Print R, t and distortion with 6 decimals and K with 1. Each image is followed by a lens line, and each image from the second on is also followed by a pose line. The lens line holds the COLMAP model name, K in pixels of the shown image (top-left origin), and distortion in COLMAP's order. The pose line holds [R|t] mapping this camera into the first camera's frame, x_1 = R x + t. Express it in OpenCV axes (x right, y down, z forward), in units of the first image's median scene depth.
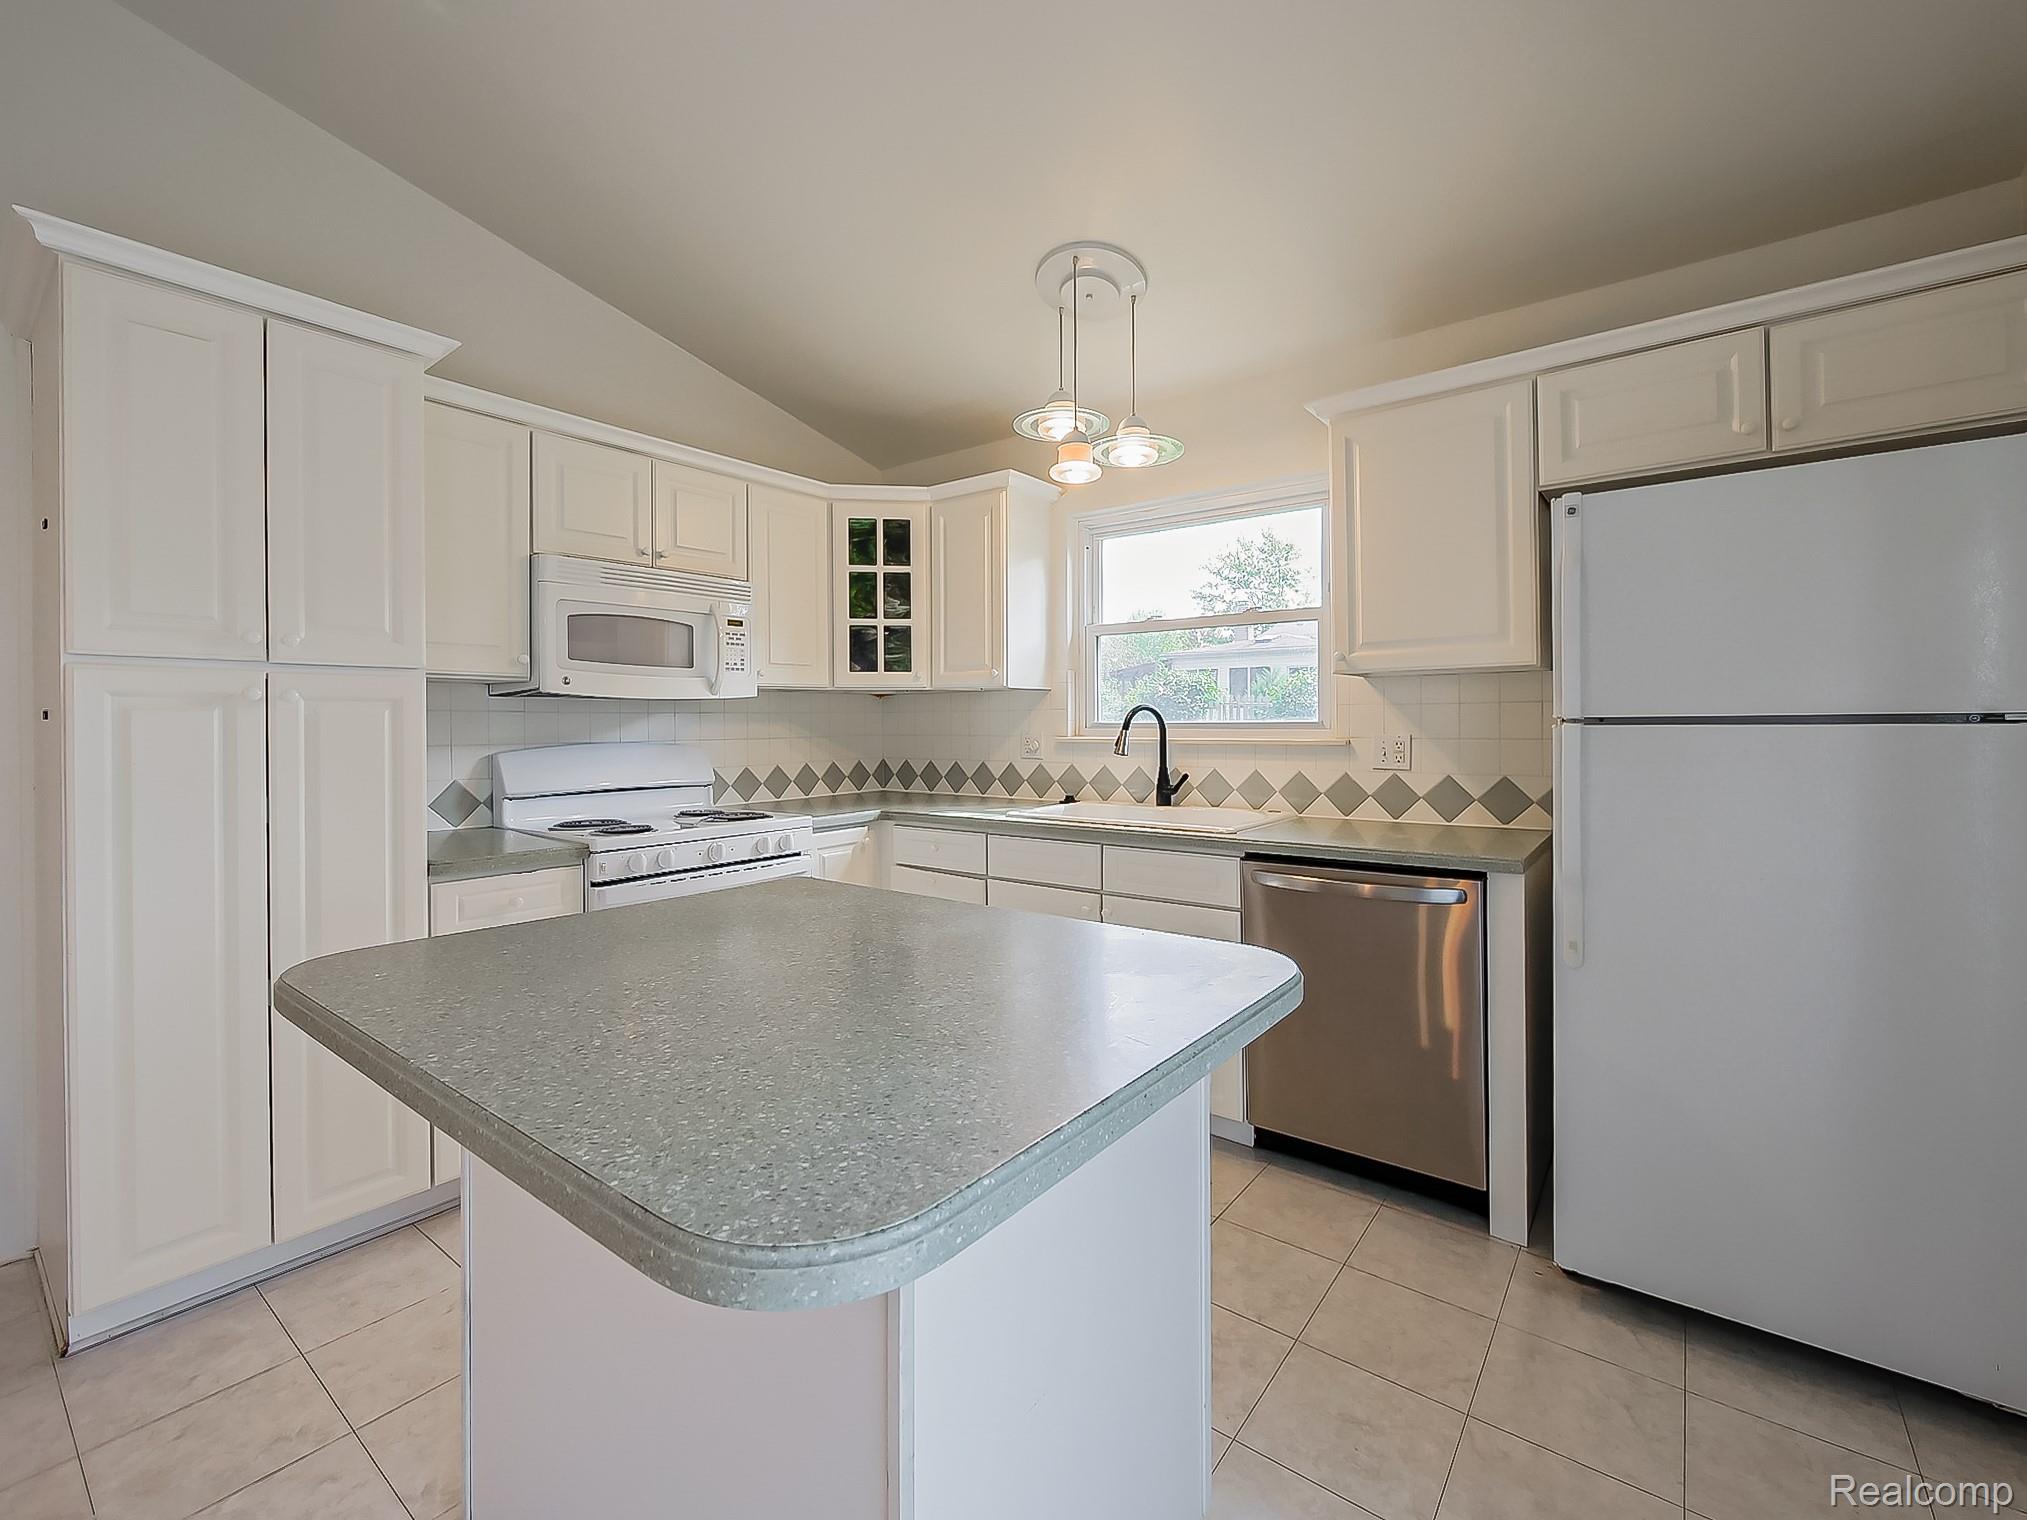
lens RADIAL K [[876.3, 0, 1027.8], [0, 876.3, 727.0], [0, 0, 1]] dist [0.000048, -0.000457]
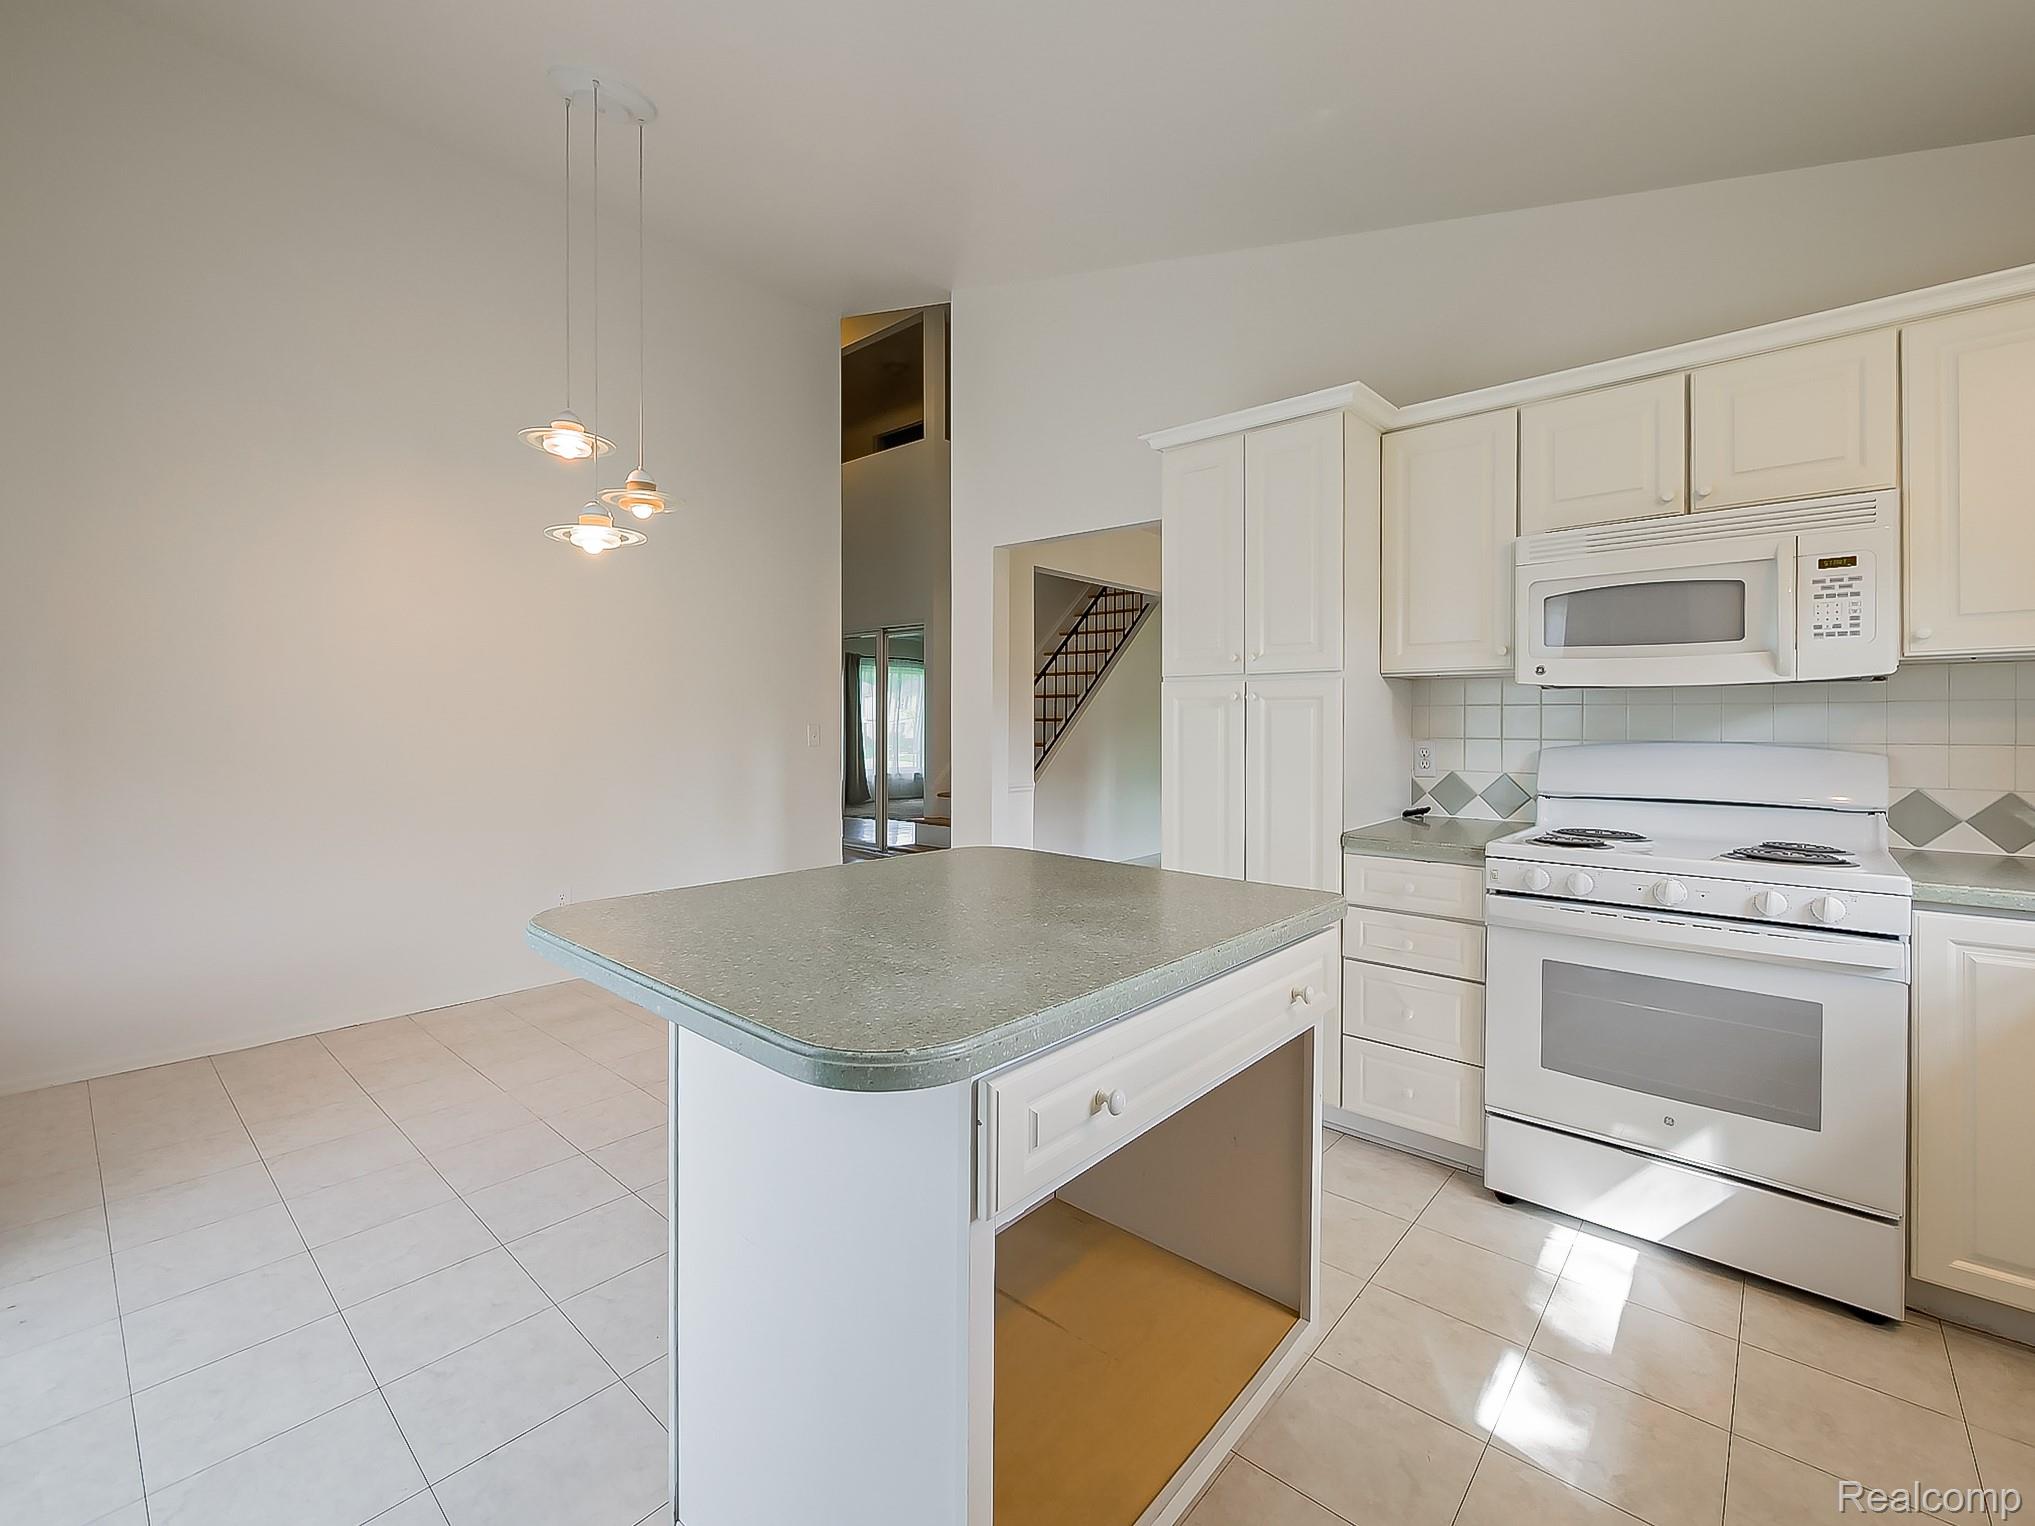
lens RADIAL K [[879.7, 0, 1012.2], [0, 879.7, 732.3], [0, 0, 1]] dist [0.000048, -0.000457]
pose [[-0.077266, 0.014971, -0.996898, 0.356227], [-0.007991, 0.999846, 0.015635, 0.001539], [0.996978, 0.009175, -0.077135, 0.434491]]
